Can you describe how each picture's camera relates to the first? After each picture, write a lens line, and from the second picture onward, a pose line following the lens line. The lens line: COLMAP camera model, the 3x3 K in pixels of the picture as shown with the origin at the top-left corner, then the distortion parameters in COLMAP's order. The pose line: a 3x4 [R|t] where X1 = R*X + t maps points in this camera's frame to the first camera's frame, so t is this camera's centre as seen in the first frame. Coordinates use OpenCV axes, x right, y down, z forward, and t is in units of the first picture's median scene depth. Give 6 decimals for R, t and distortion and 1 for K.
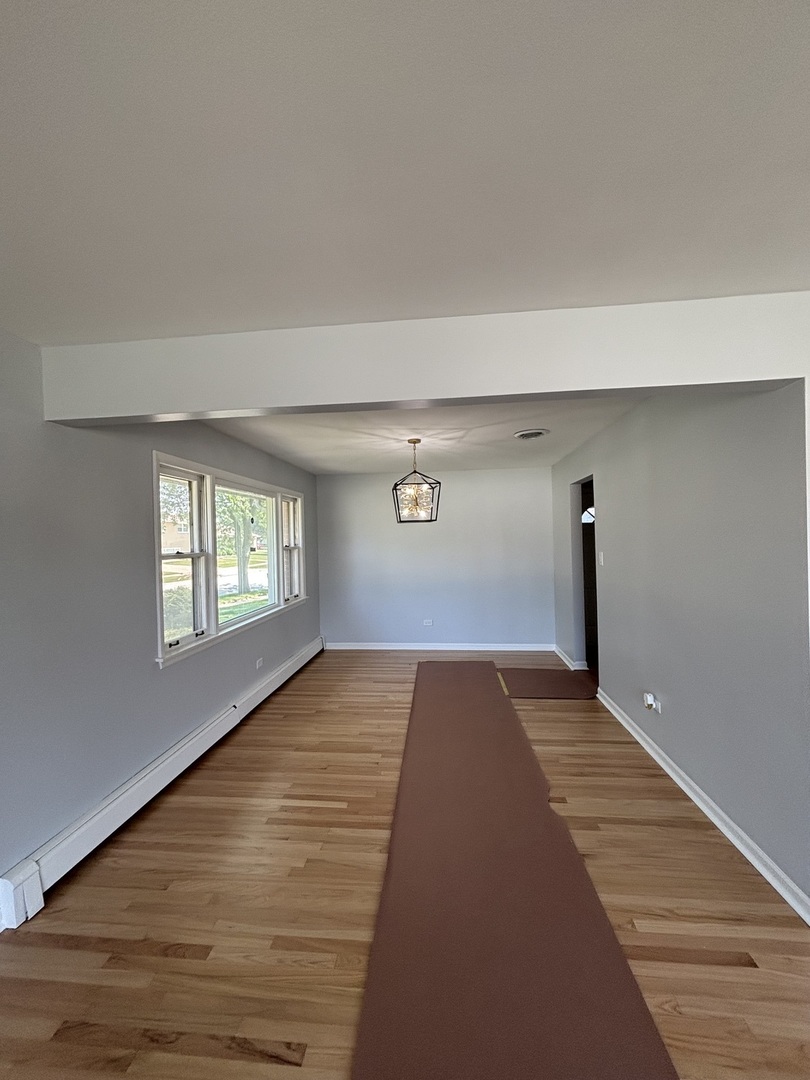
lens RADIAL K [[436.1, 0, 405.0], [0, 436.1, 540.0], [0, 0, 1]] dist [-0.001625, 0.003010]
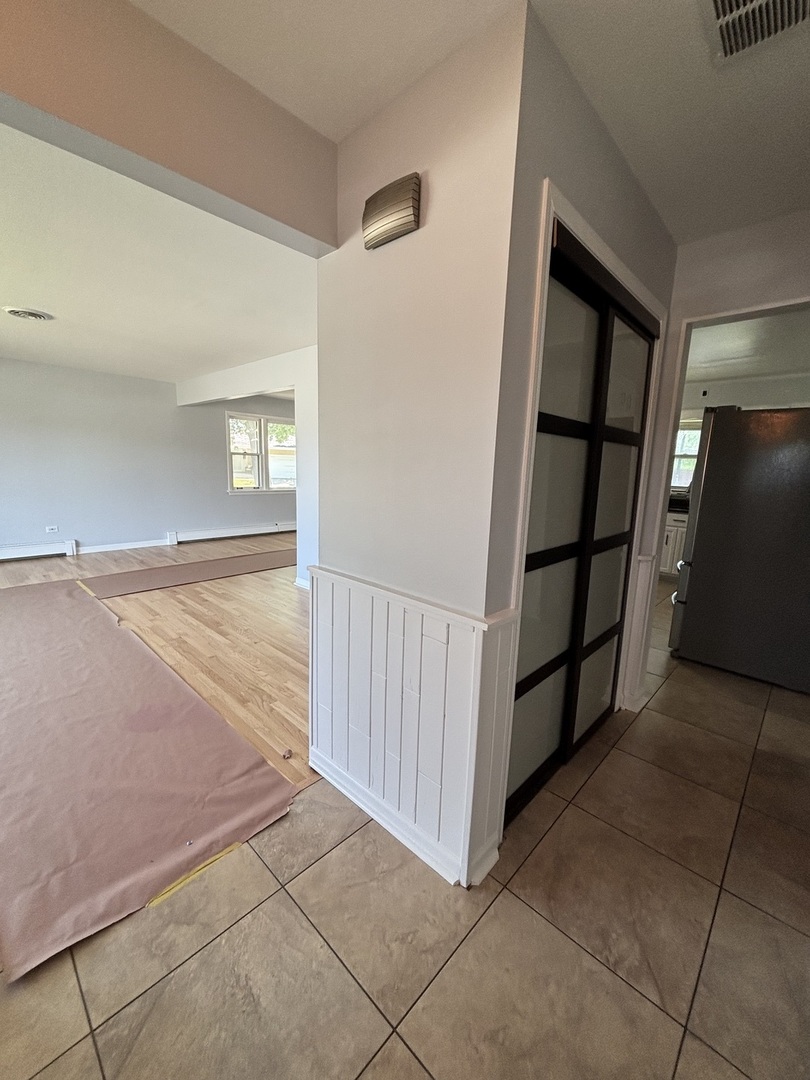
lens RADIAL K [[430.0, 0, 402.4], [0, 430.0, 544.8], [0, 0, 1]] dist [-0.002251, -0.000377]
pose [[0.791320, 0.160909, -0.589849, 1.535167], [-0.052101, 0.978985, 0.197167, 0.013927], [0.609179, -0.125291, 0.783073, -0.376734]]
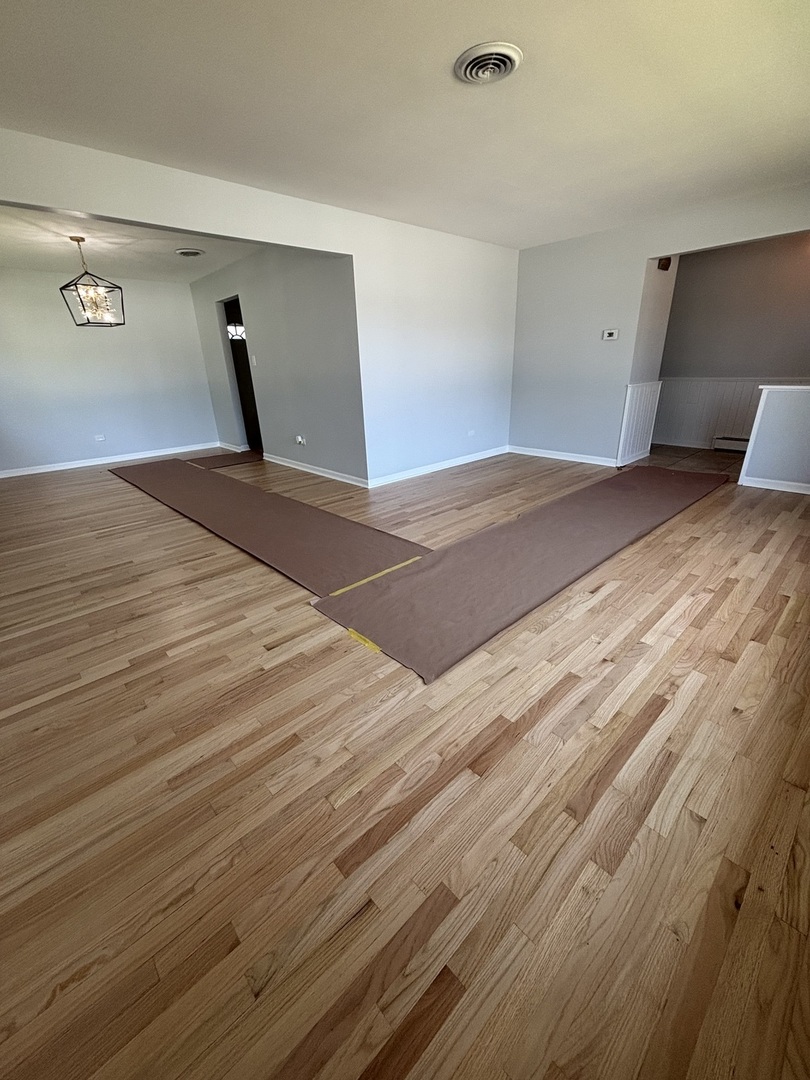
lens RADIAL K [[437.0, 0, 404.9], [0, 437.0, 536.7], [0, 0, 1]] dist [0.008755, -0.000253]
pose [[0.663028, -0.272450, 0.697255, -0.456478], [0.017777, 0.936887, 0.349181, 0.103227], [-0.748384, -0.219121, 0.626025, -0.481289]]
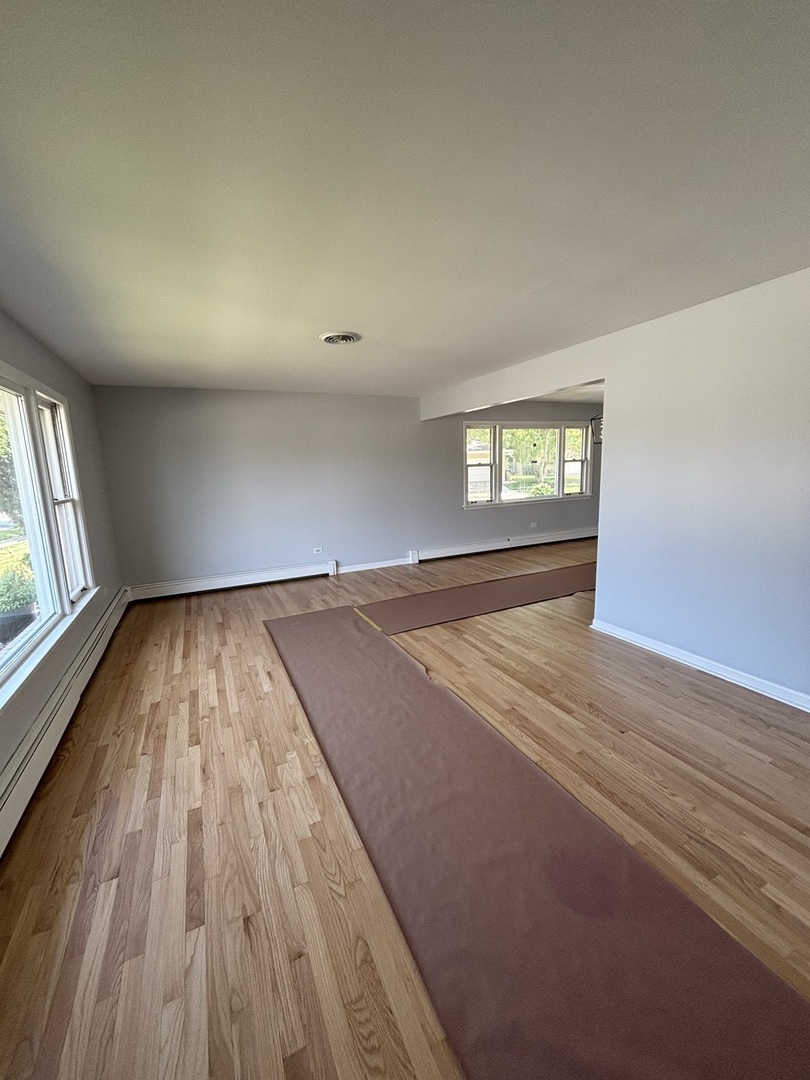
lens RADIAL K [[428.0, 0, 405.0], [0, 428.0, 540.0], [0, 0, 1]] dist [-0.000885, -0.000288]
pose [[0.523742, 0.154623, -0.837727, 1.103717], [0.017696, 0.981202, 0.192168, -0.013027], [0.851693, -0.115471, 0.511161, -0.472959]]
